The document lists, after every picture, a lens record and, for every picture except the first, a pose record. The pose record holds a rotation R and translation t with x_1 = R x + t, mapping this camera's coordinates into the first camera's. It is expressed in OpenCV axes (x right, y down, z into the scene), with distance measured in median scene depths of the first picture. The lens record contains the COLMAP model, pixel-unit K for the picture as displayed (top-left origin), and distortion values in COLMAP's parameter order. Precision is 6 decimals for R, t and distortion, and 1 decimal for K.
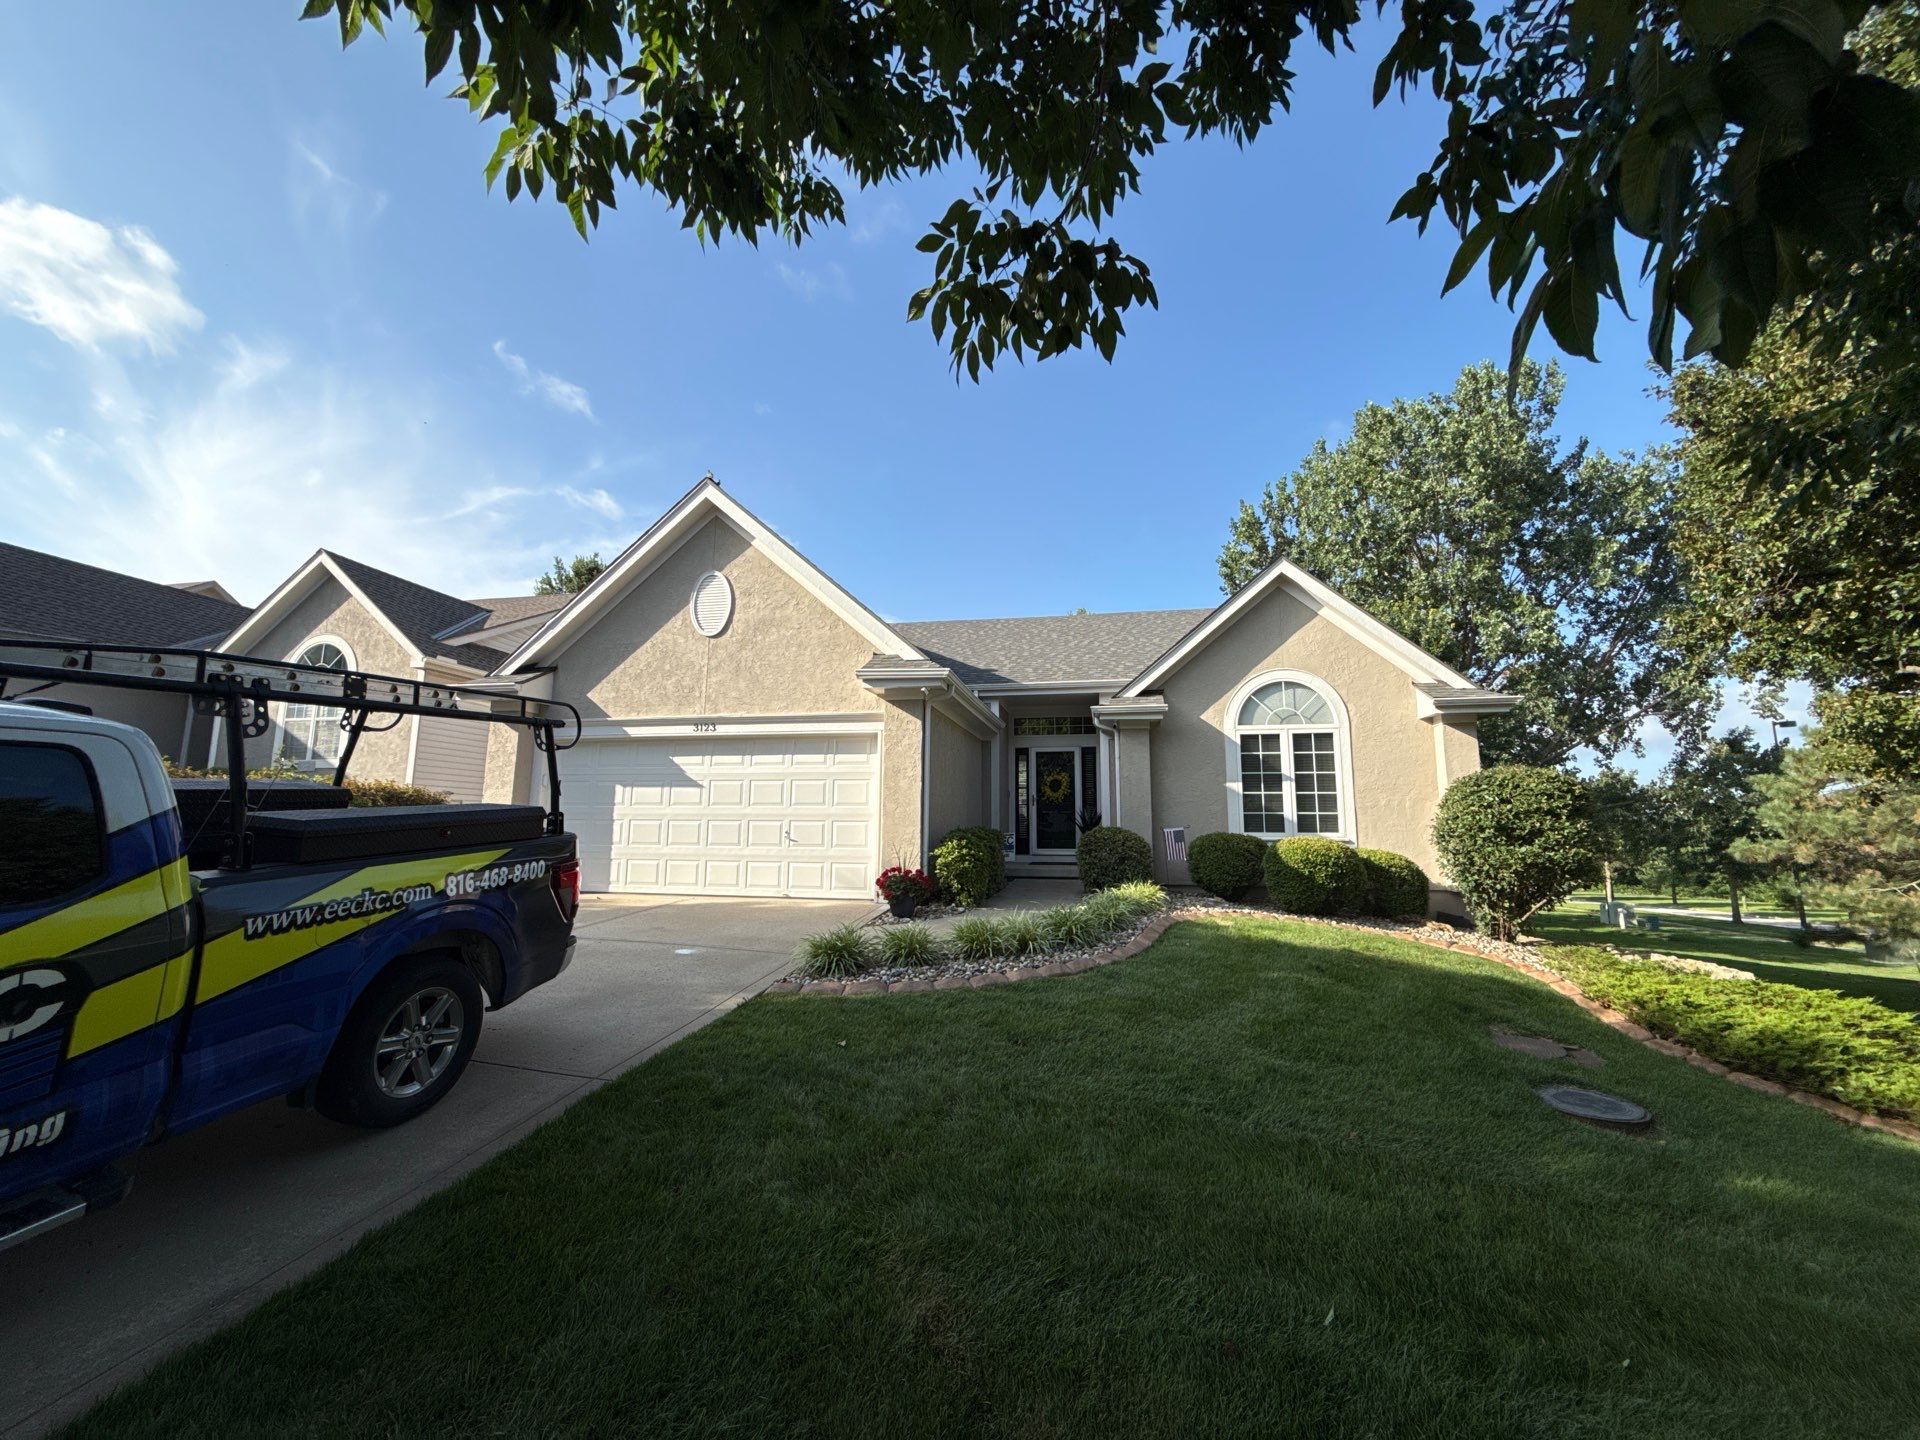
lens RADIAL K [[764.7, 0, 964.4], [0, 764.7, 721.6], [0, 0, 1]] dist [-0.000520, 0.000019]
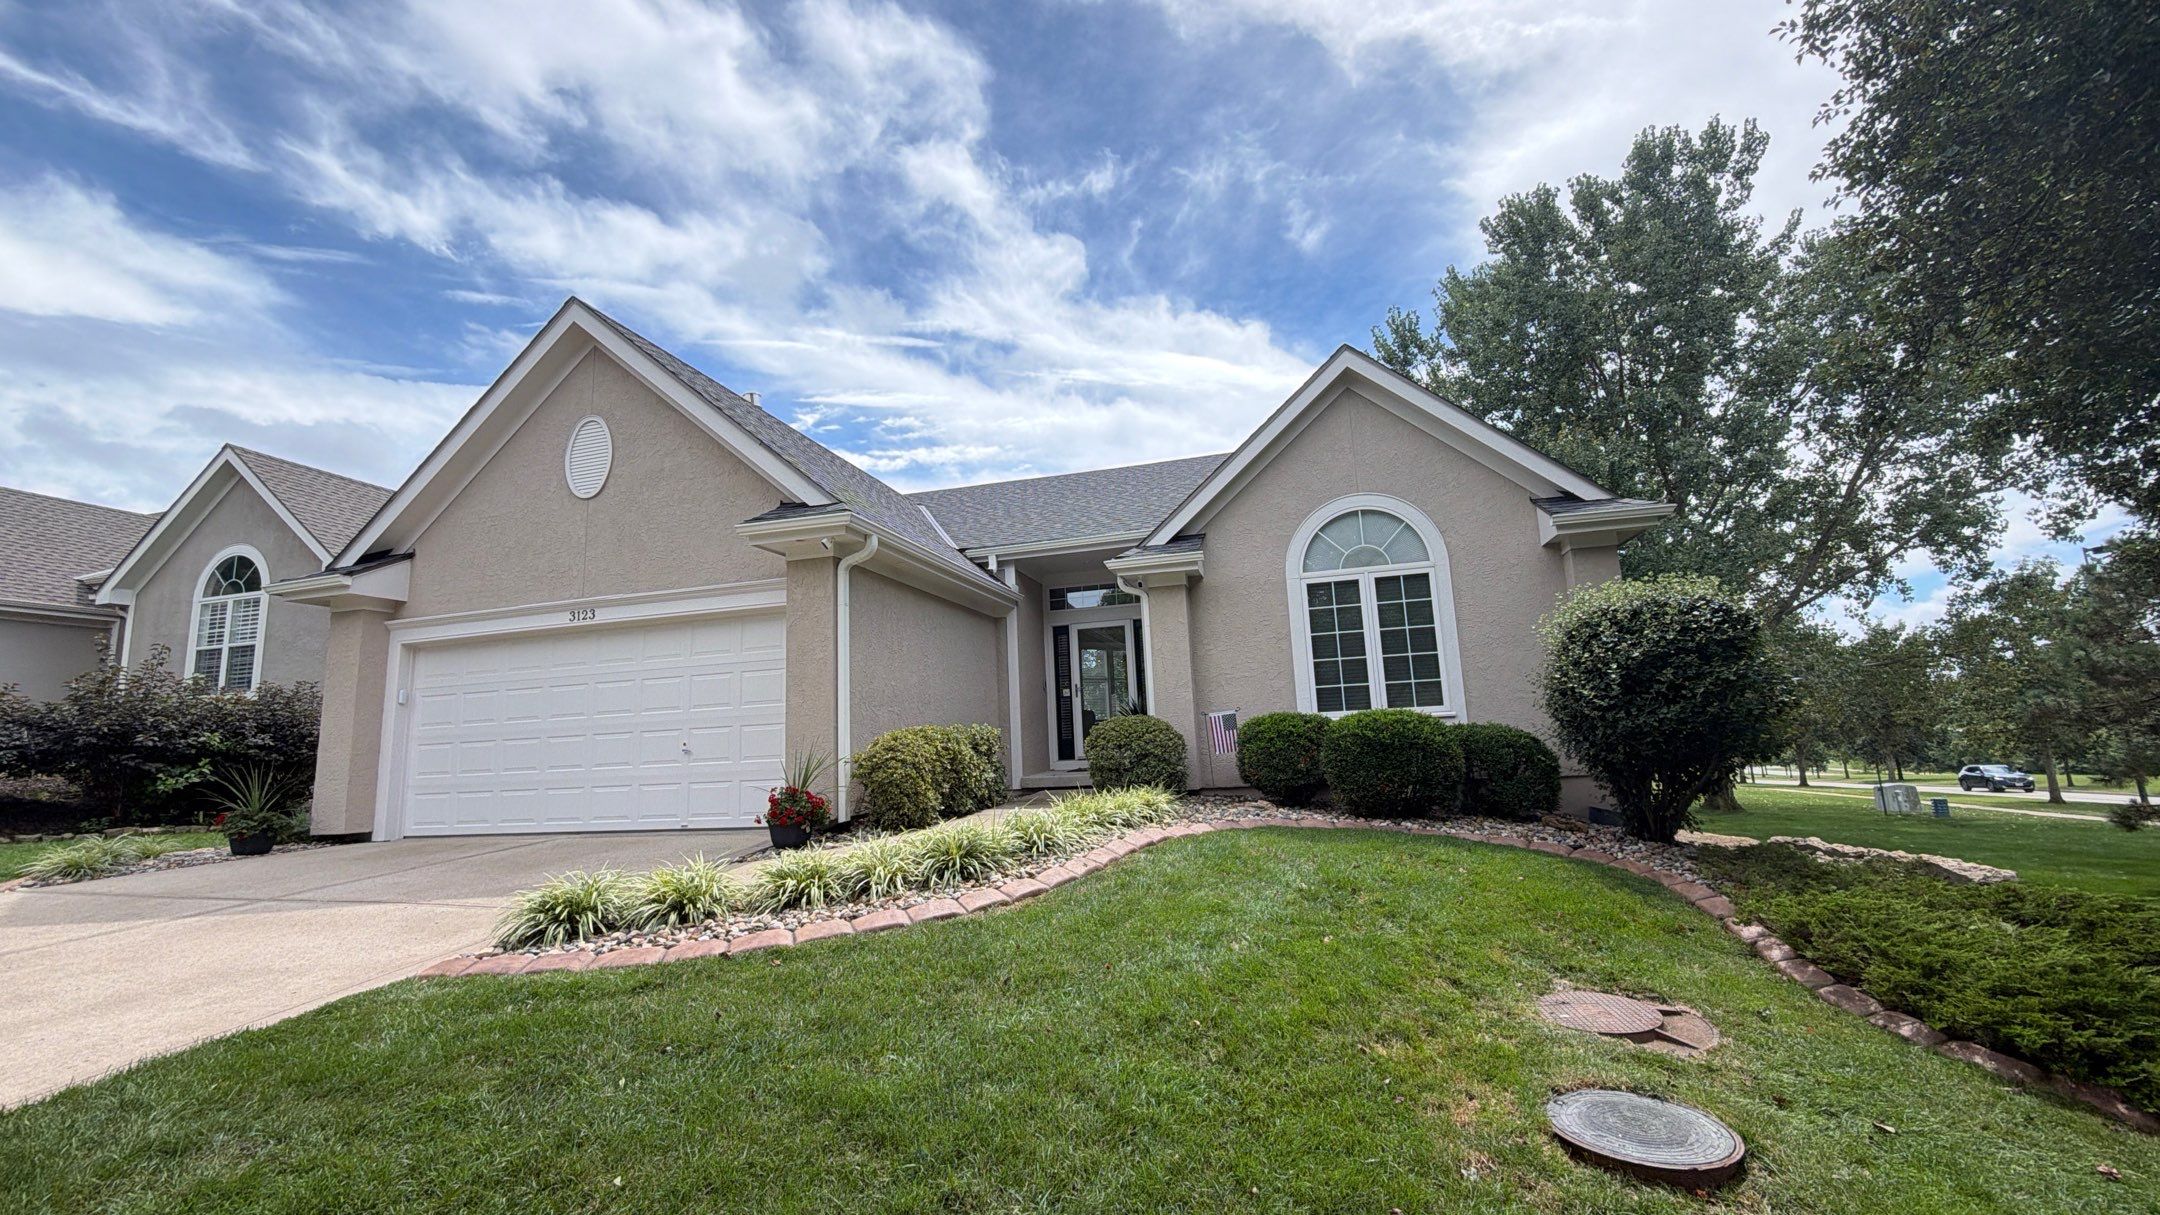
lens RADIAL K [[862.9, 0, 1086.5], [0, 862.9, 599.6], [0, 0, 1]] dist [-0.000202, -0.000103]
pose [[0.996721, -0.064601, -0.048725, 0.184861], [0.063391, 0.997650, -0.025991, 0.041005], [0.050290, 0.022817, 0.998474, 0.134266]]
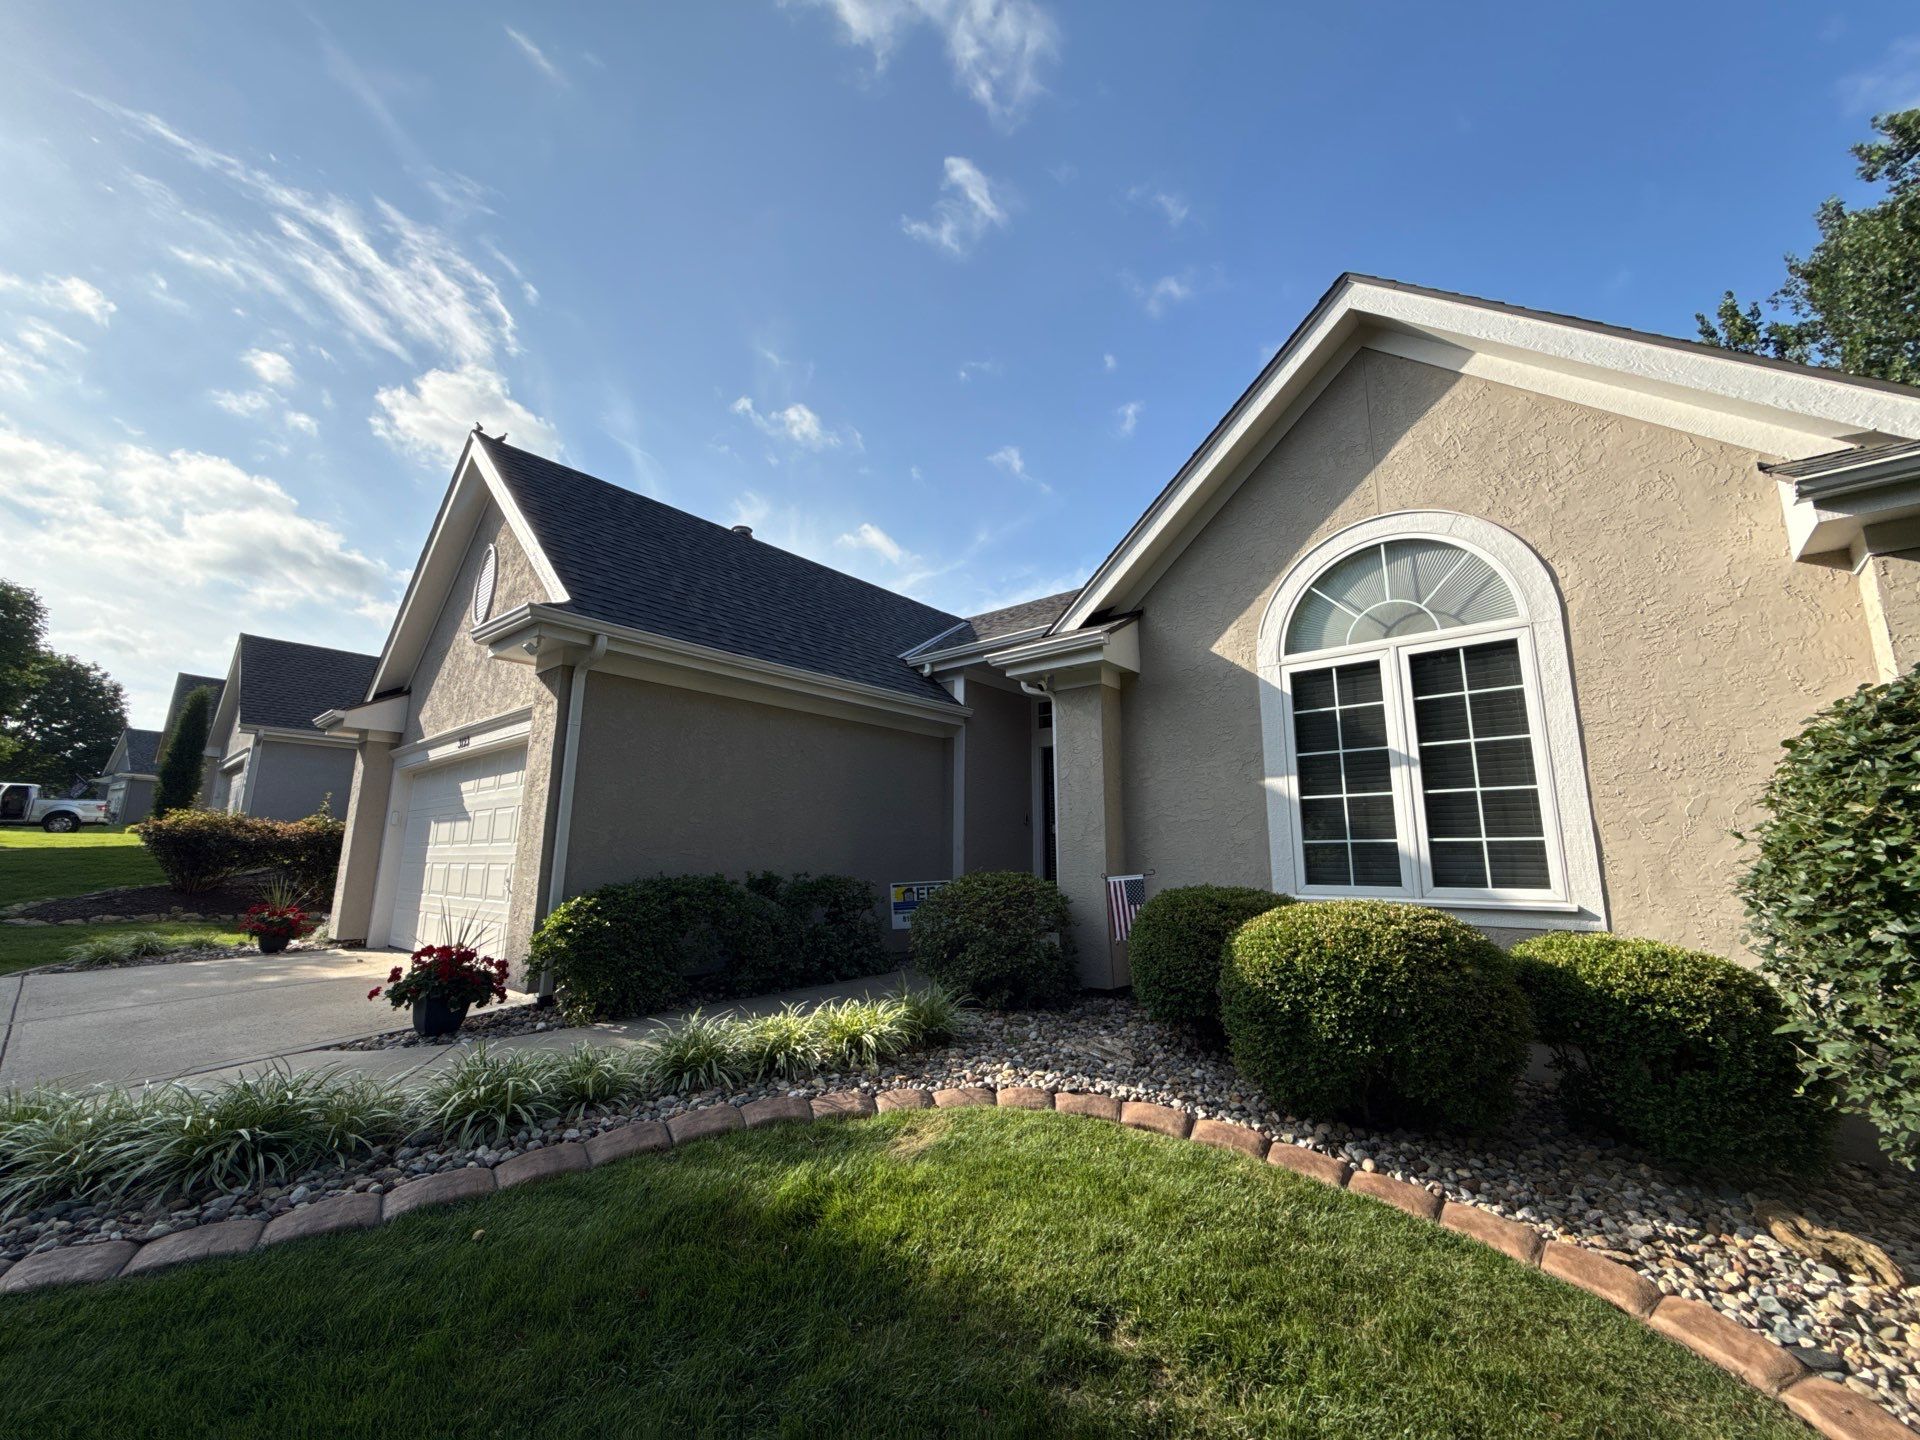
lens RADIAL K [[764.7, 0, 964.4], [0, 764.7, 721.6], [0, 0, 1]] dist [-0.000520, 0.000019]
pose [[0.871874, -0.092151, -0.480982, 0.414541], [0.069648, 0.995486, -0.064473, 0.063306], [0.484752, 0.022713, 0.874357, 0.500938]]
